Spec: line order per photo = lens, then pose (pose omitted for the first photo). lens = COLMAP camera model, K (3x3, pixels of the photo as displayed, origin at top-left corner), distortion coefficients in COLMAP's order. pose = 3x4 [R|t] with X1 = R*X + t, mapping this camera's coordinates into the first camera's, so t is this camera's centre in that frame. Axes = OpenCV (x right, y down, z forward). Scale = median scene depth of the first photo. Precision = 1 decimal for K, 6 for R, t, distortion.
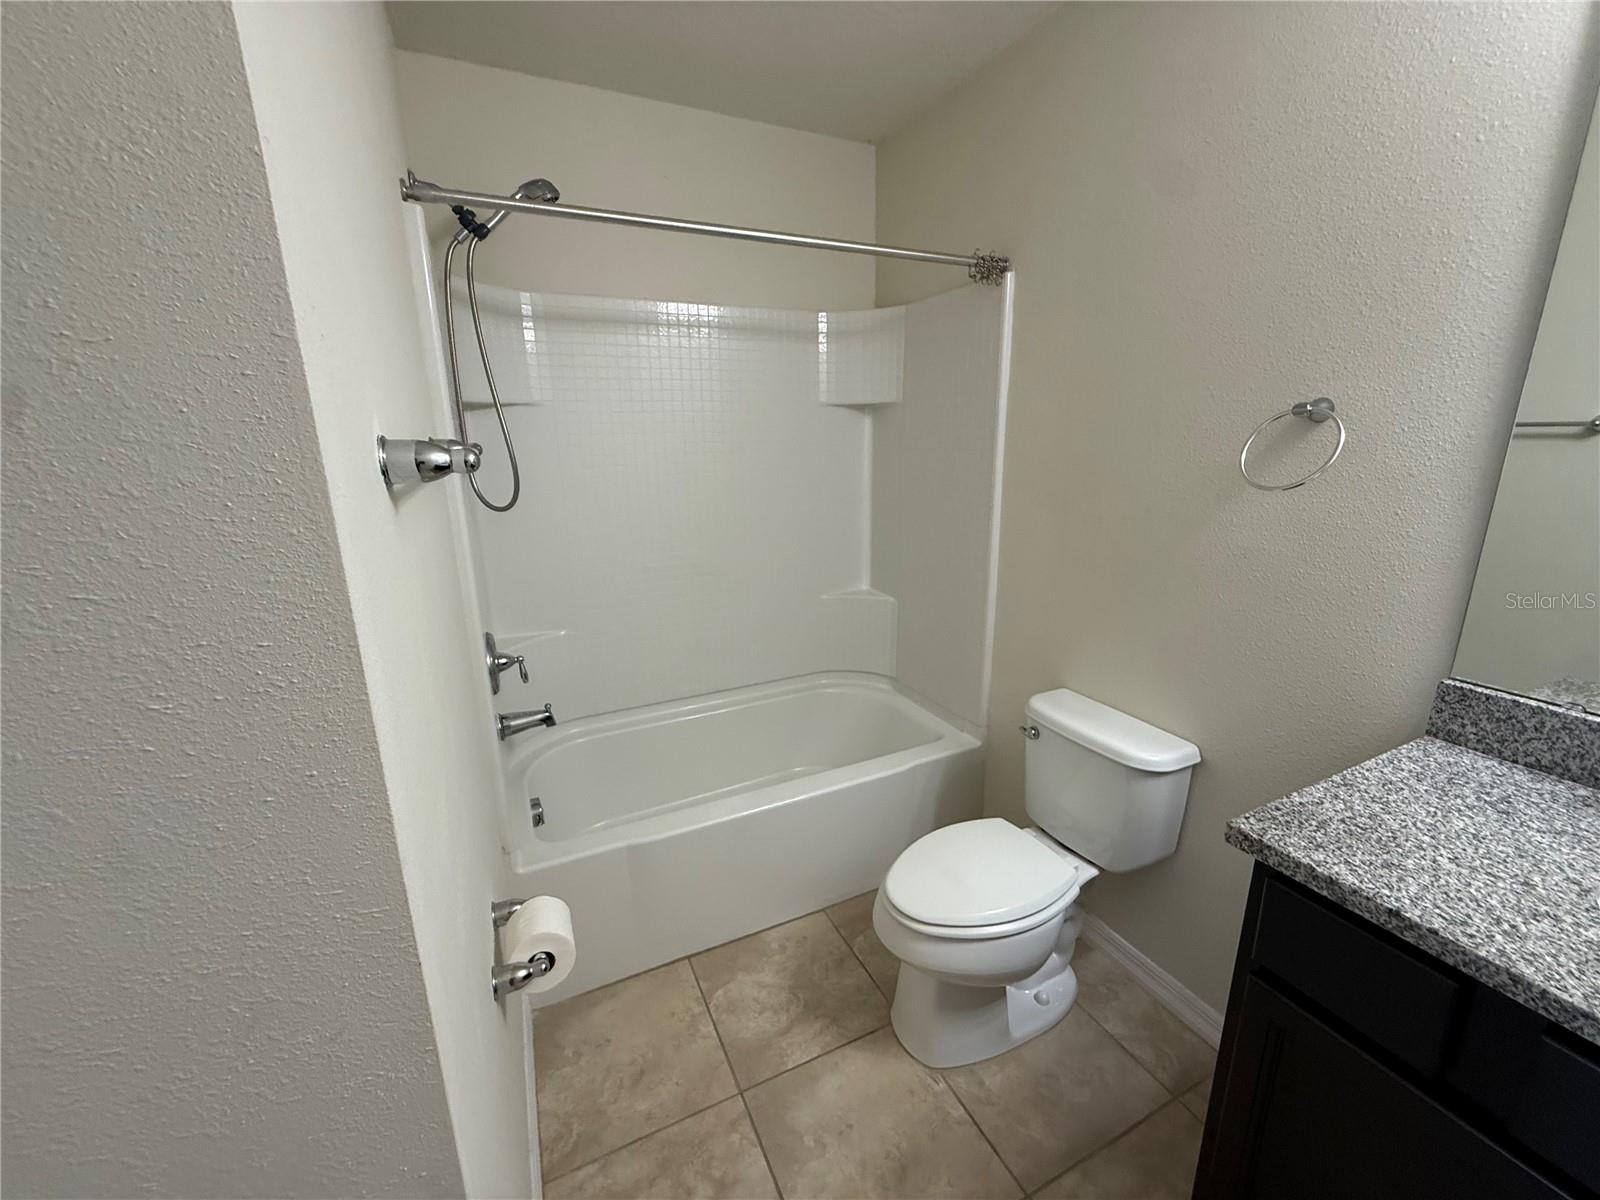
lens RADIAL K [[641.2, 0, 787.3], [0, 641.2, 586.3], [0, 0, 1]] dist [-0.003076, 0.000523]
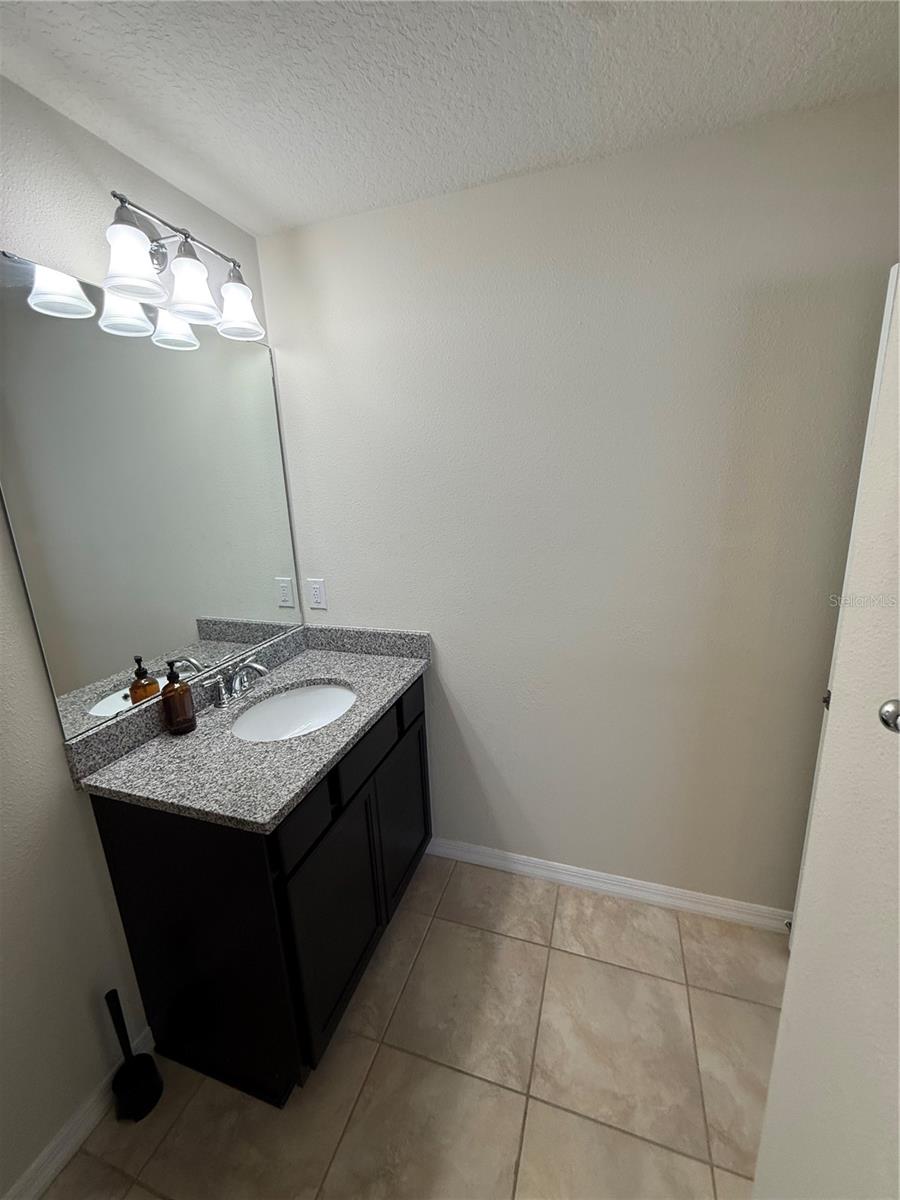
lens RADIAL K [[480.9, 0, 445.5], [0, 480.9, 595.0], [0, 0, 1]] dist [-0.003076, 0.000523]
pose [[-0.706174, -0.109436, 0.699530, -0.191894], [0.237758, 0.893963, 0.379870, -0.248577], [-0.666925, 0.434573, -0.605274, 0.666640]]
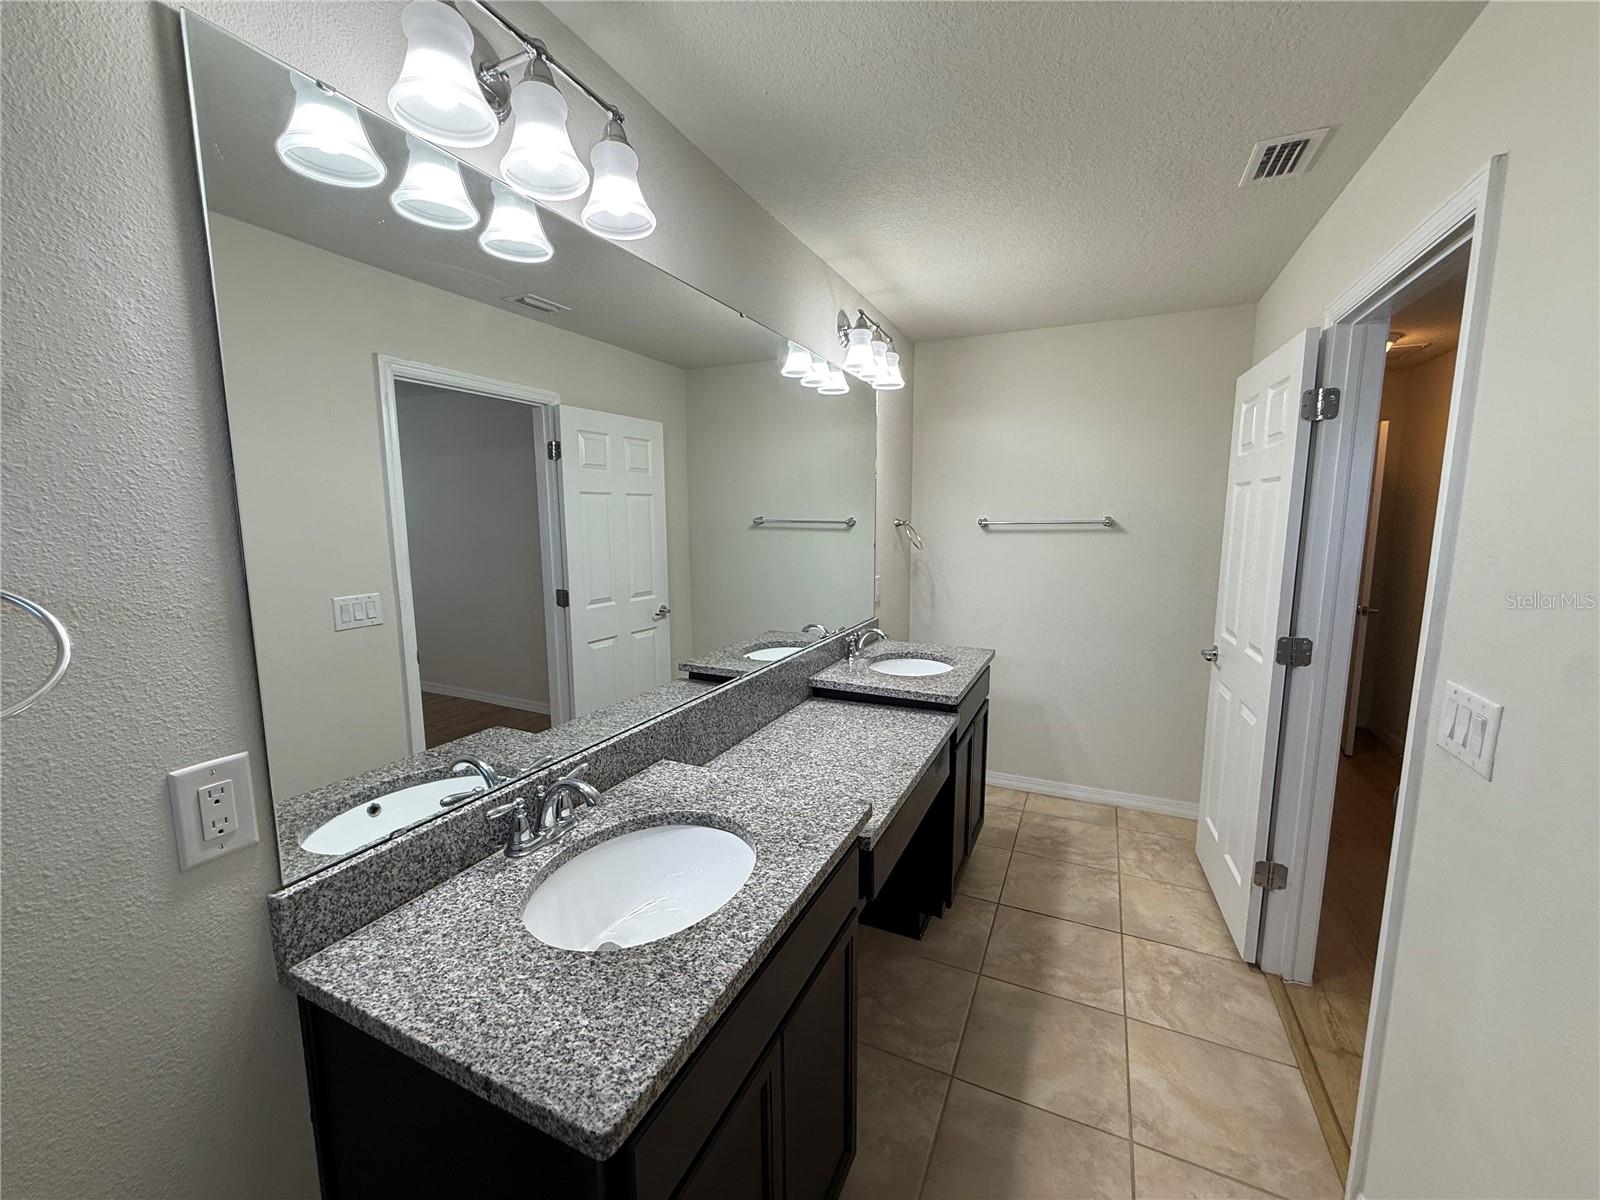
lens RADIAL K [[641.2, 0, 798.3], [0, 641.2, 599.1], [0, 0, 1]] dist [-0.003076, 0.000523]
pose [[-0.621793, -0.065318, 0.780453, 0.033232], [0.215519, 0.943772, 0.250692, -0.172803], [-0.752944, 0.324081, -0.572754, 0.564405]]
